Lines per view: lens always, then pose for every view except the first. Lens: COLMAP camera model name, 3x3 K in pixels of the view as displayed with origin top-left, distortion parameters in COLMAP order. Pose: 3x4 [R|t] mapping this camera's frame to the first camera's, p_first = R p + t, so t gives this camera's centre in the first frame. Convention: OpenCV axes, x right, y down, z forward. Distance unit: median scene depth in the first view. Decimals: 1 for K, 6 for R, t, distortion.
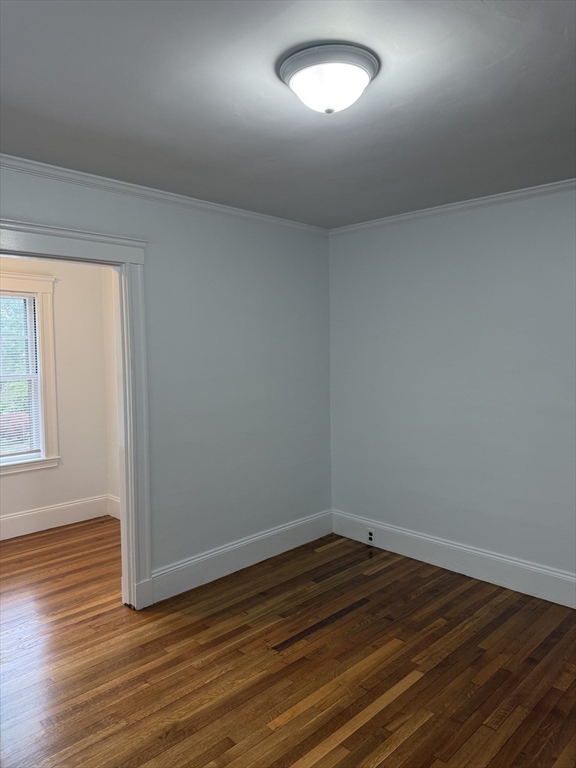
lens RADIAL K [[543.8, 0, 288.5], [0, 543.8, 383.7], [0, 0, 1]] dist [0.001920, 0.000918]
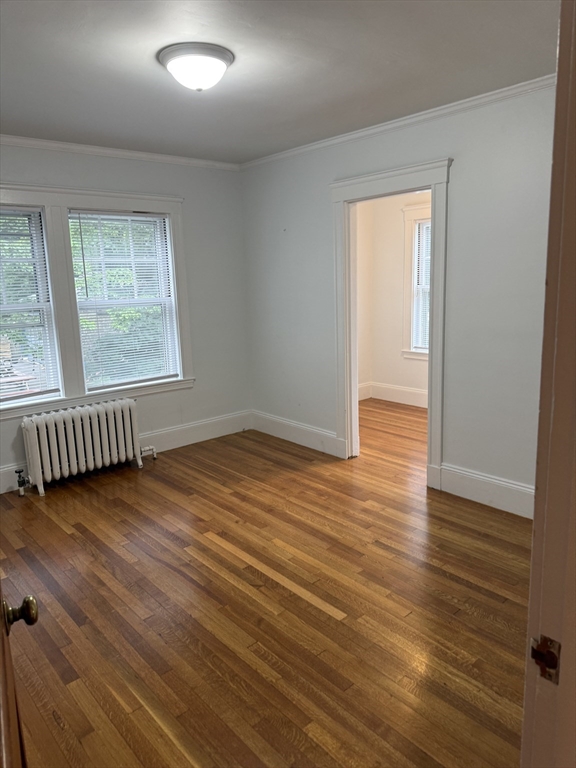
lens RADIAL K [[543.8, 0, 289.6], [0, 543.8, 383.0], [0, 0, 1]] dist [0.001920, 0.000918]
pose [[-0.060791, 0.208178, -0.976200, 0.979417], [-0.045538, 0.976412, 0.211059, -0.047348], [0.997111, 0.057285, -0.049877, 0.854984]]
